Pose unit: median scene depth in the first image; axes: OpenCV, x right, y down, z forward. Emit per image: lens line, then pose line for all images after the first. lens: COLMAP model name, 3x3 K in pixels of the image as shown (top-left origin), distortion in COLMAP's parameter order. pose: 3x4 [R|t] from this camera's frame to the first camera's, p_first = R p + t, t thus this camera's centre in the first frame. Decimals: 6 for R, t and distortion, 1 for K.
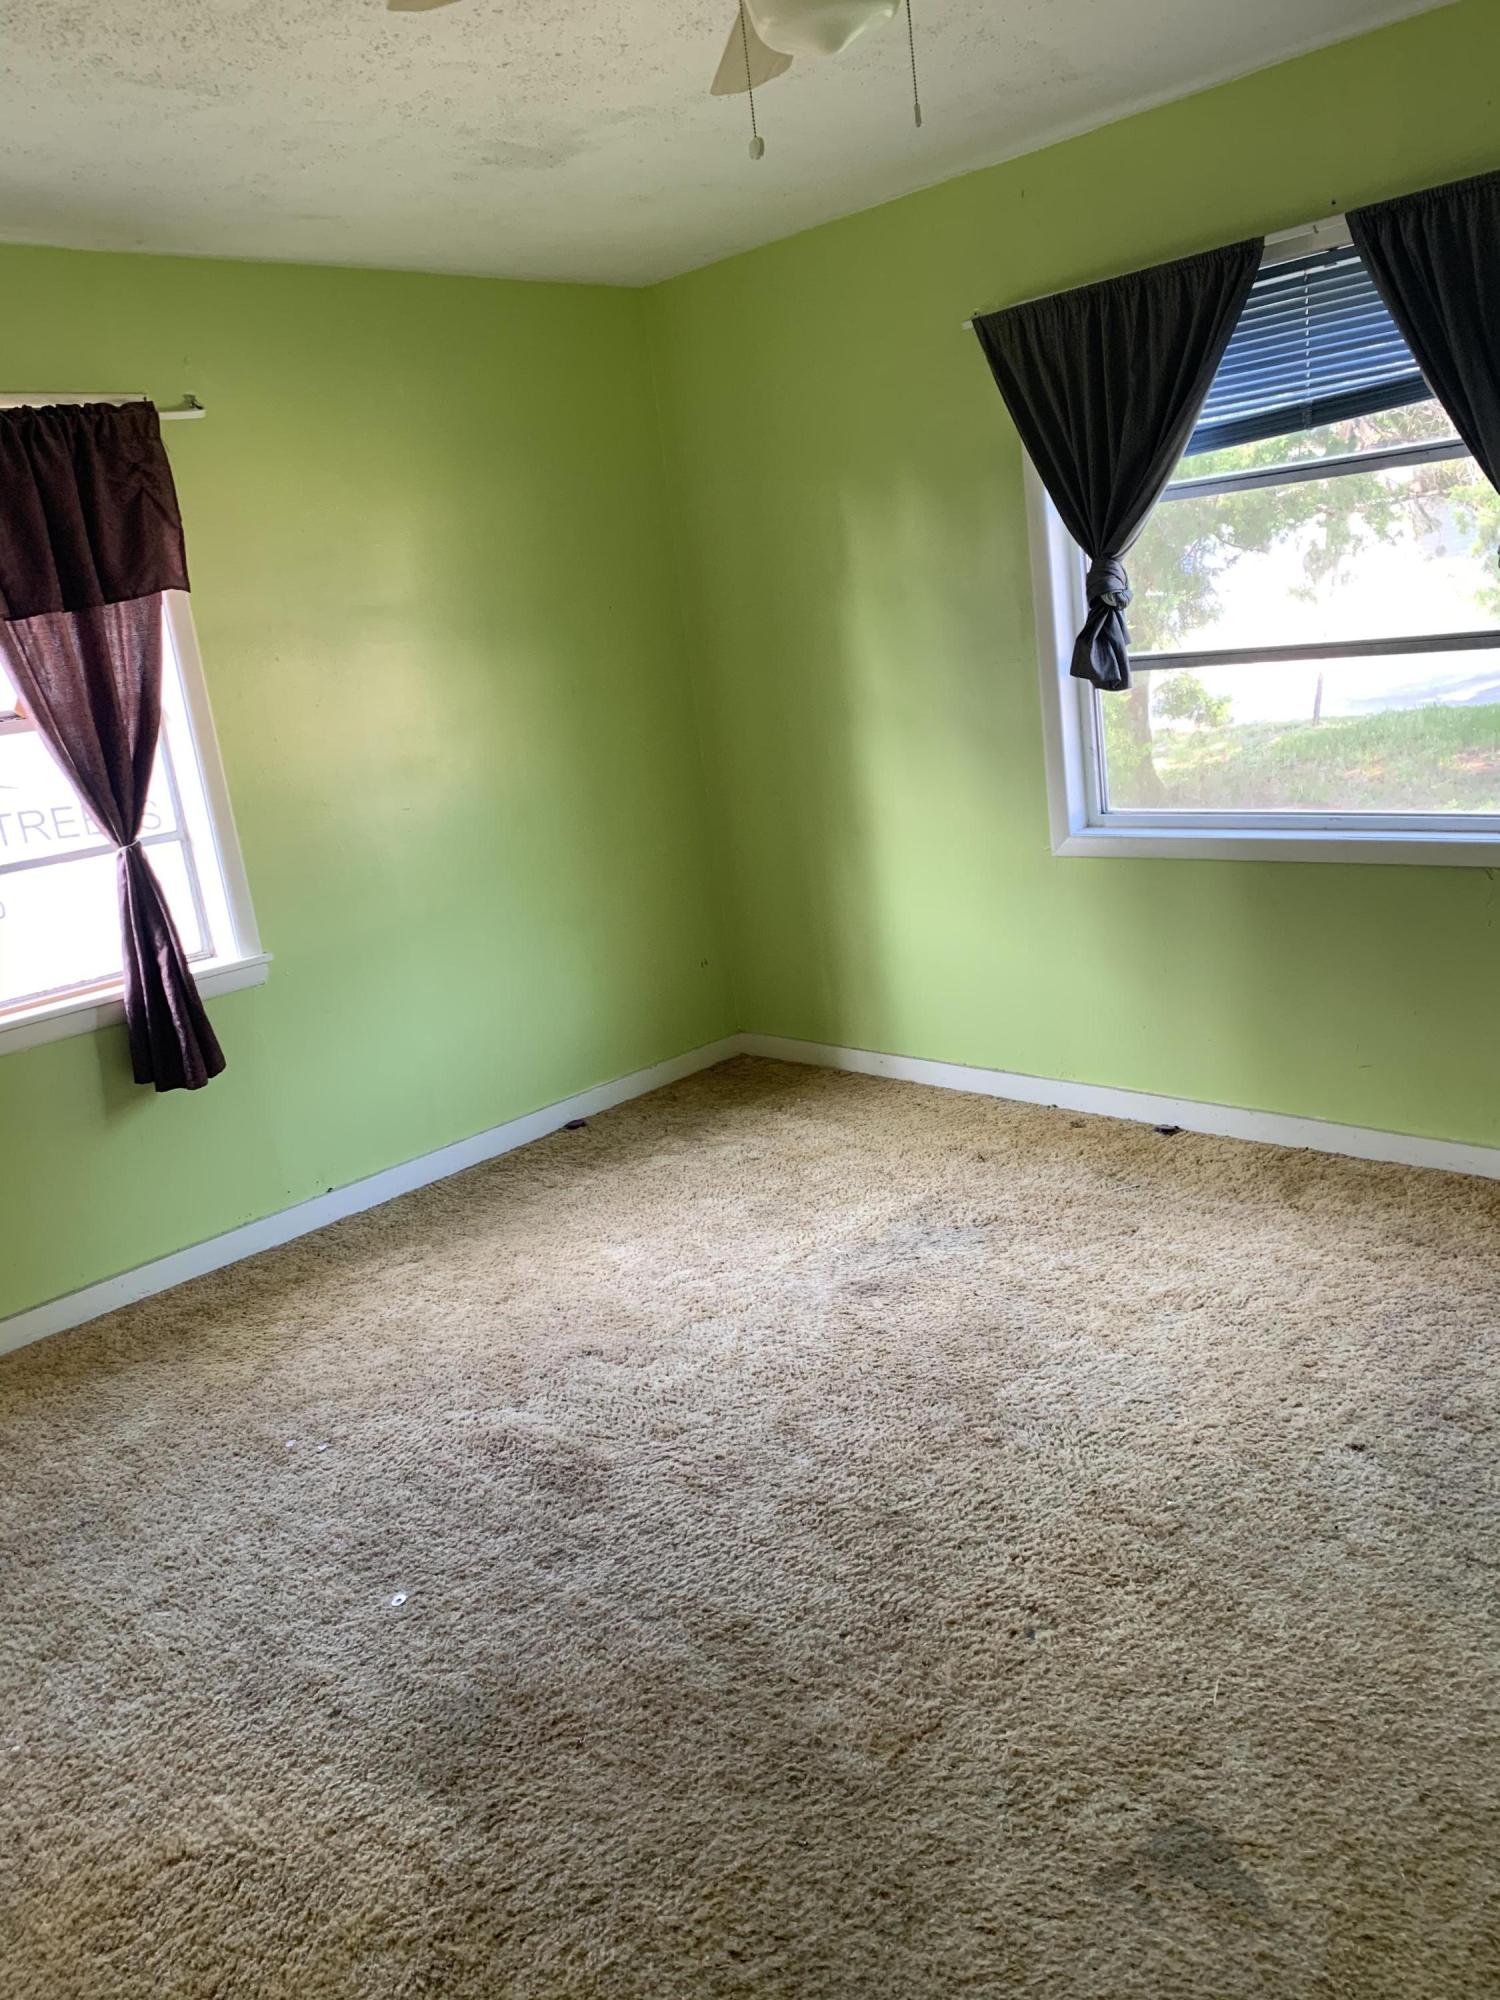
lens RADIAL K [[1503.7, 0, 750.0], [0, 1503.7, 1000.0], [0, 0, 1]] dist [-0.029953, -0.003334]
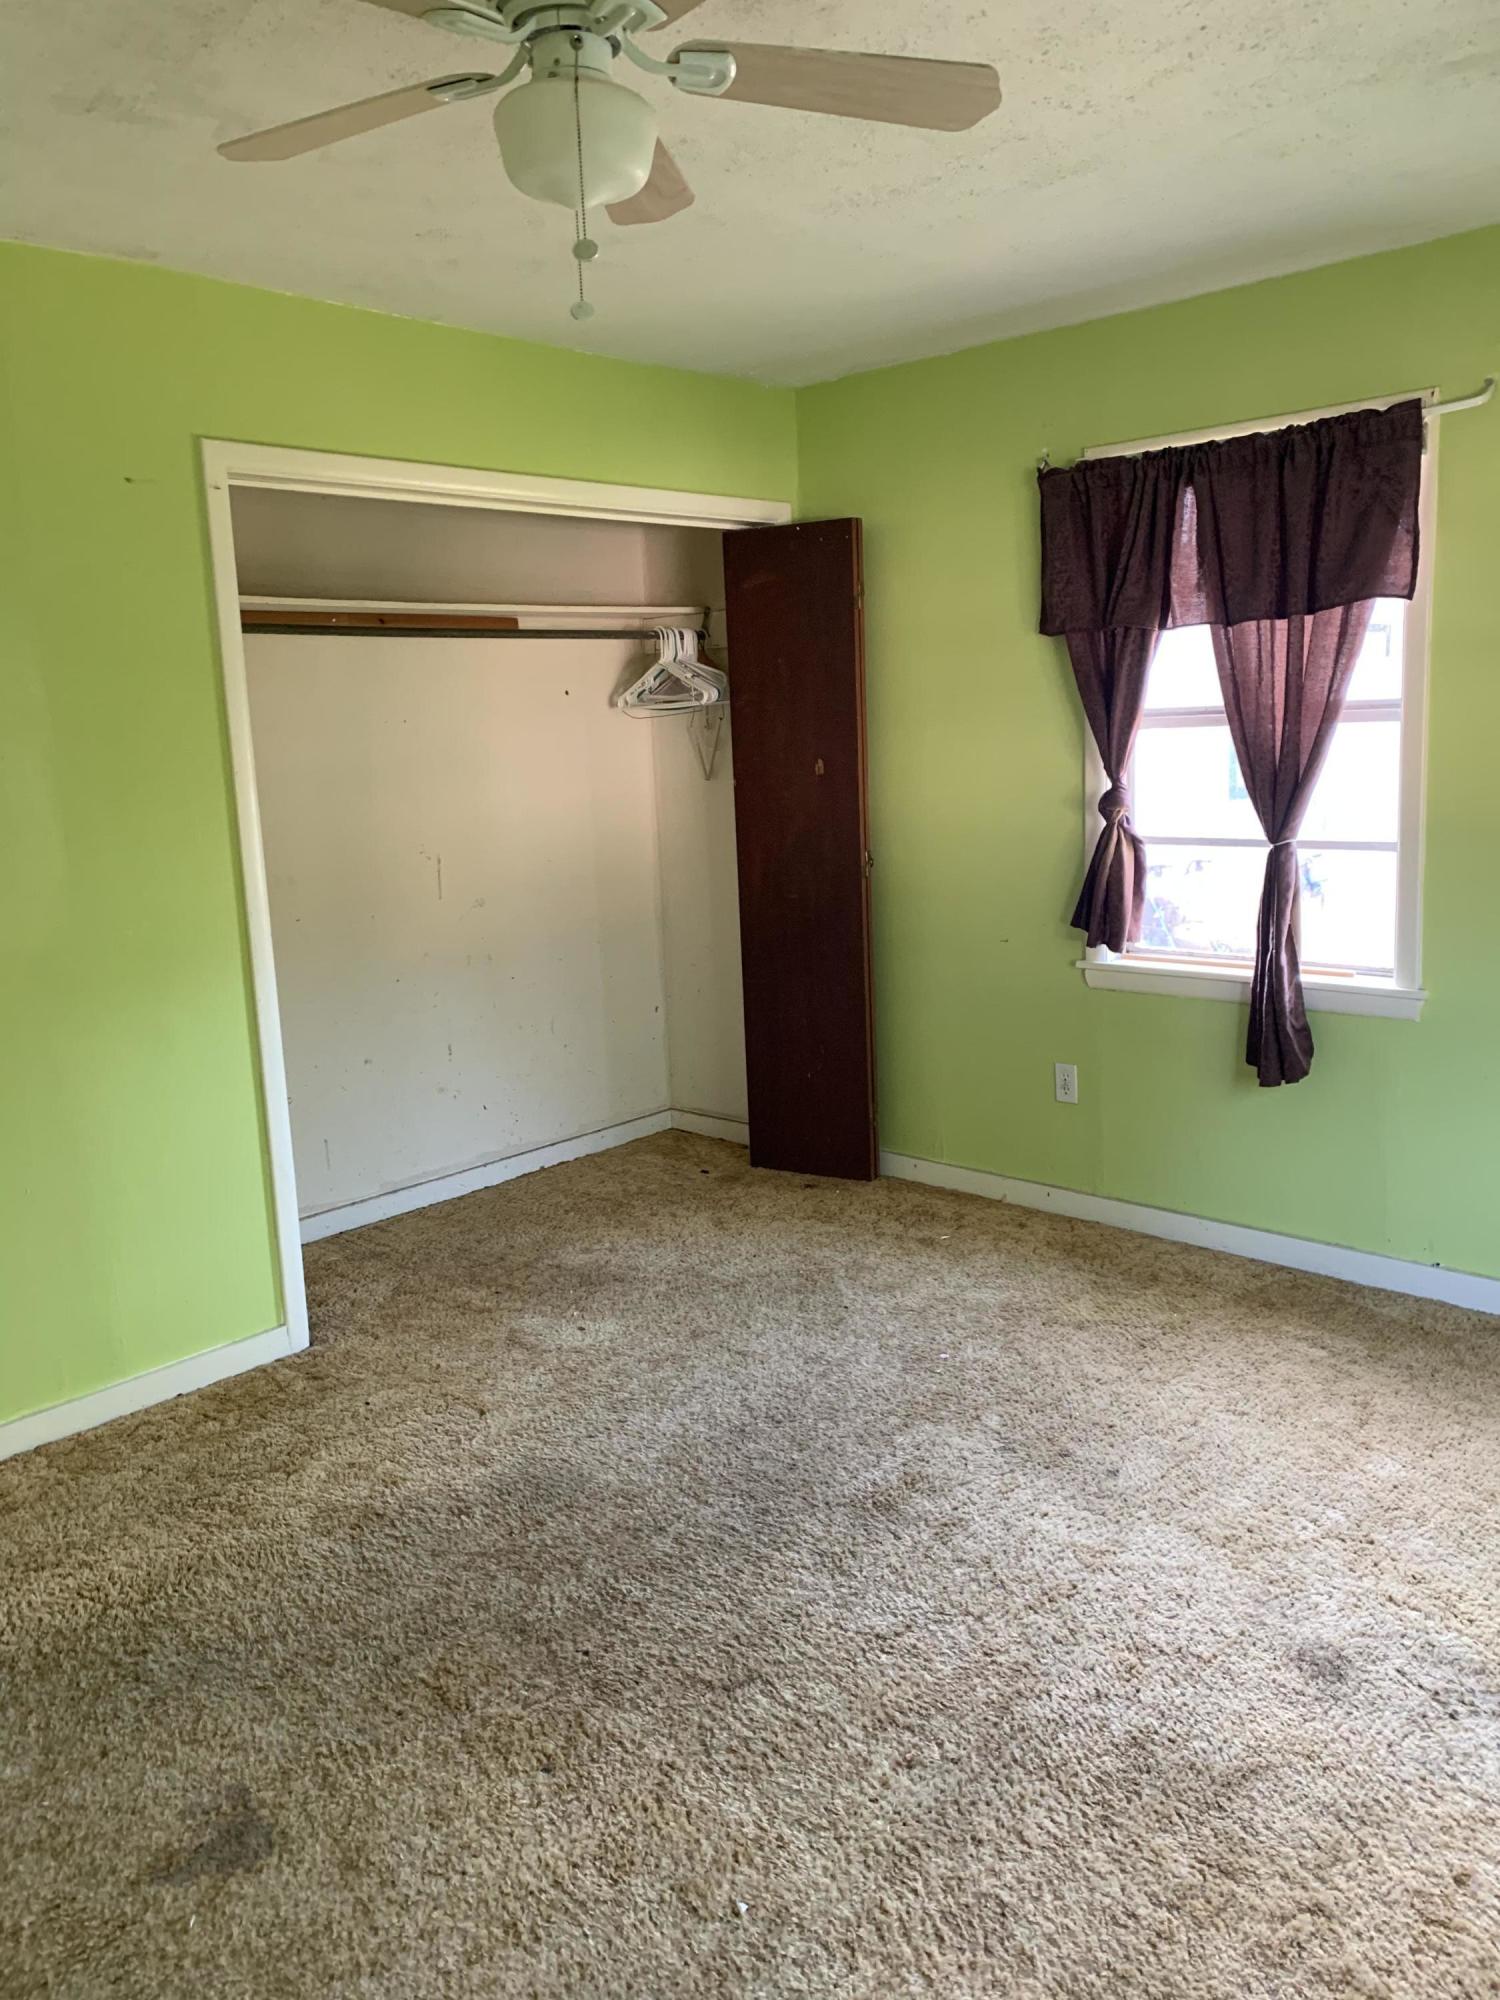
lens RADIAL K [[1495.6, 0, 750.3], [0, 1495.6, 966.4], [0, 0, 1]] dist [-0.004606, -0.002800]
pose [[0.011432, 0.279784, -0.959995, 0.602671], [-0.206591, 0.940005, 0.271497, -0.229207], [0.978361, 0.195222, 0.068547, 0.580649]]
